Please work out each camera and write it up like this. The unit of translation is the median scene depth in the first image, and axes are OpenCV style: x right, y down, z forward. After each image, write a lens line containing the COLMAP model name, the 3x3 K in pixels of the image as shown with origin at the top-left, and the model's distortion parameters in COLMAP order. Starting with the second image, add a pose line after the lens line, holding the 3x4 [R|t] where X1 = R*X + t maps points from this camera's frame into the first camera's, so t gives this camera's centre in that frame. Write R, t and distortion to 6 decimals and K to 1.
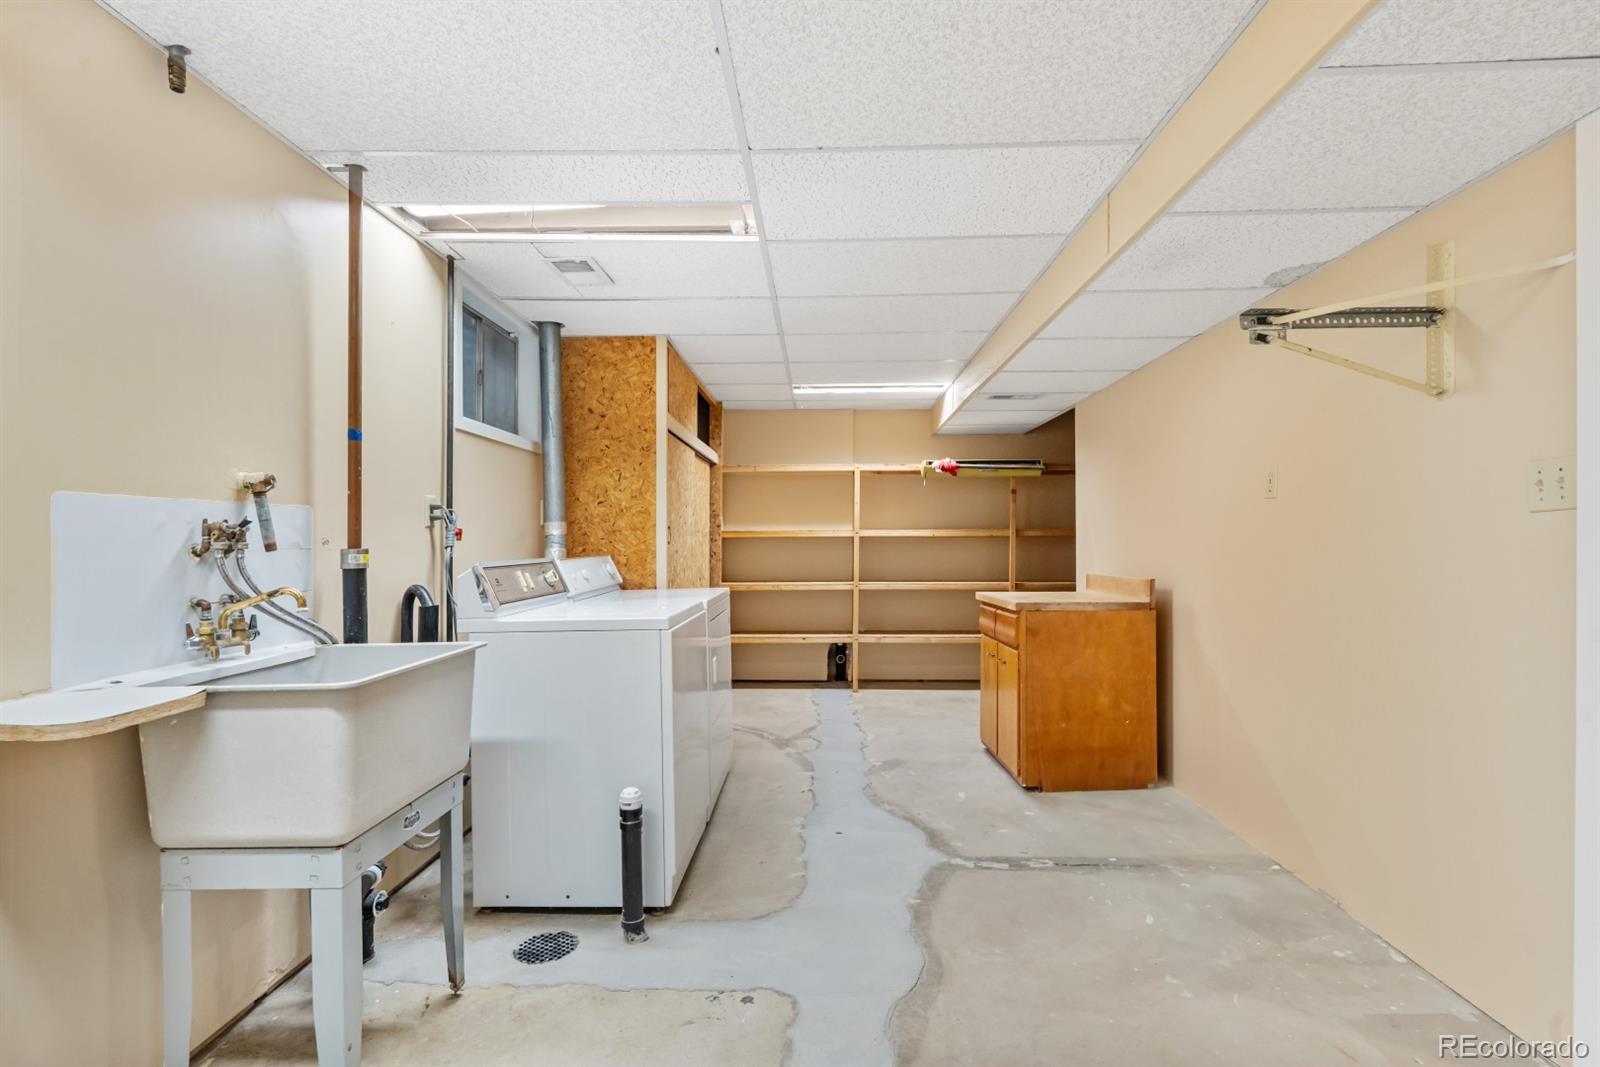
lens RADIAL K [[785.2, 0, 802.7], [0, 785.2, 543.4], [0, 0, 1]] dist [-0.000295, -0.000029]
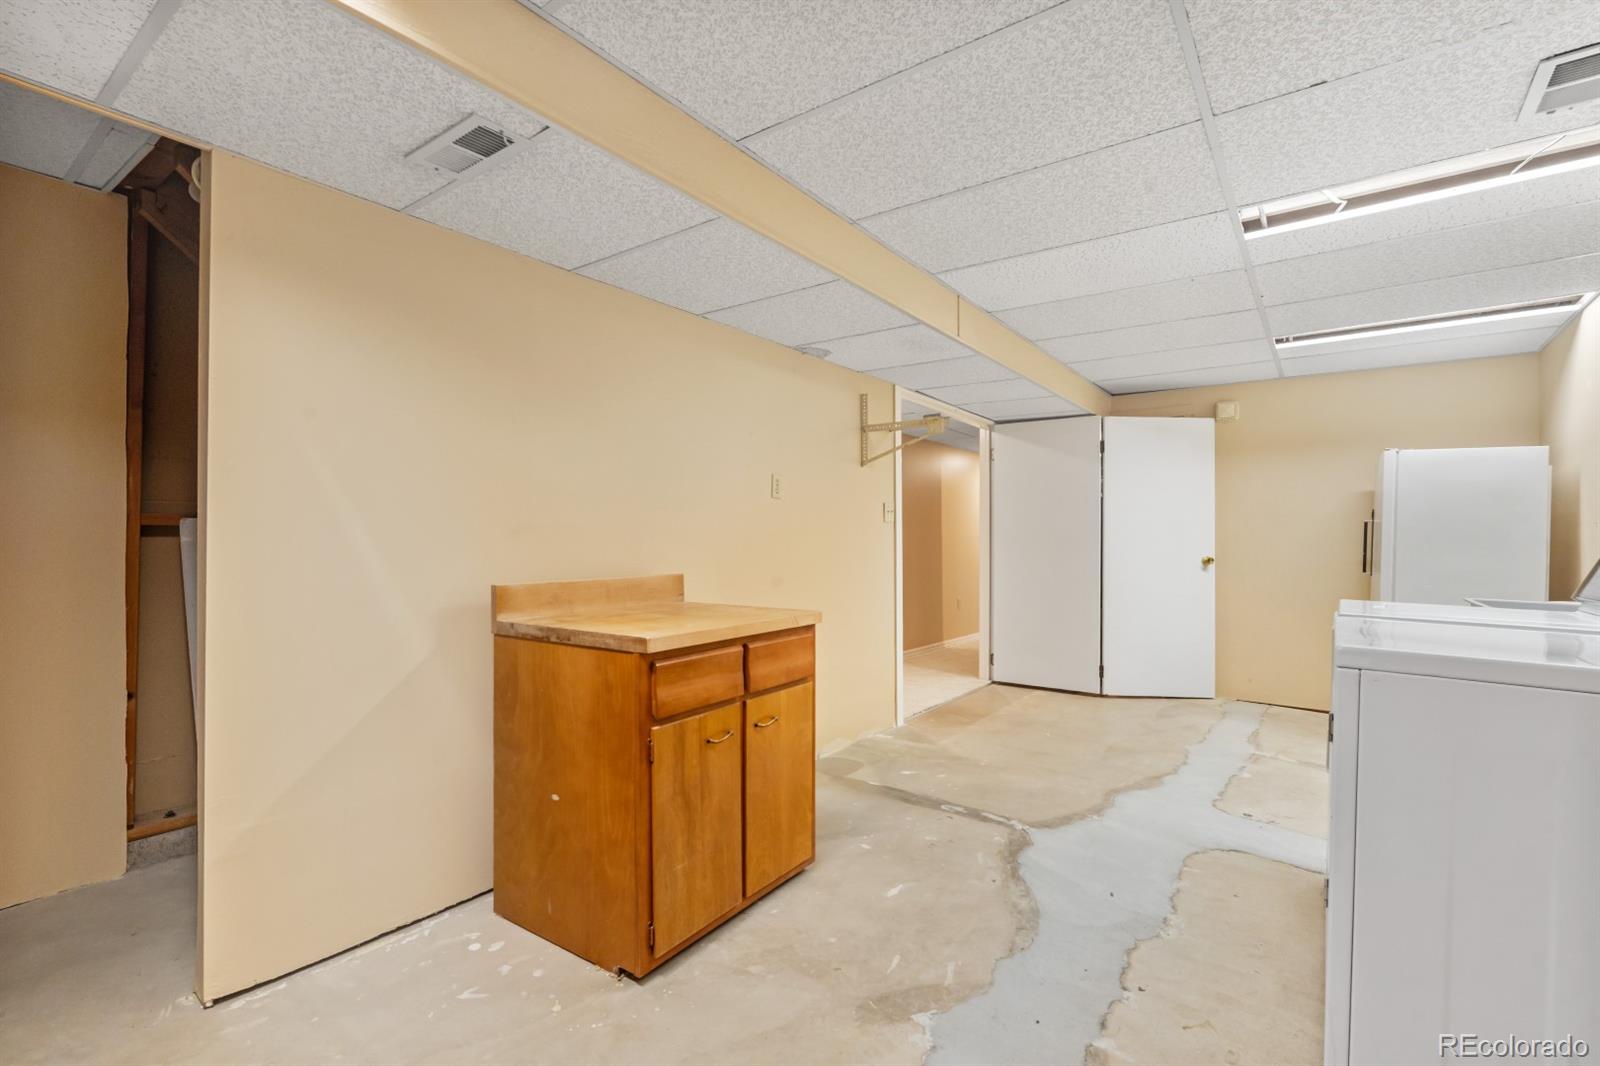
lens RADIAL K [[707.5, 0, 800.2], [0, 707.5, 537.4], [0, 0, 1]] dist [-0.003426, 0.002162]
pose [[-0.817606, 0.001429, 0.575777, -0.111249], [-0.001514, 0.999988, -0.004633, 0.013187], [-0.575777, -0.004660, -0.817594, 1.939870]]
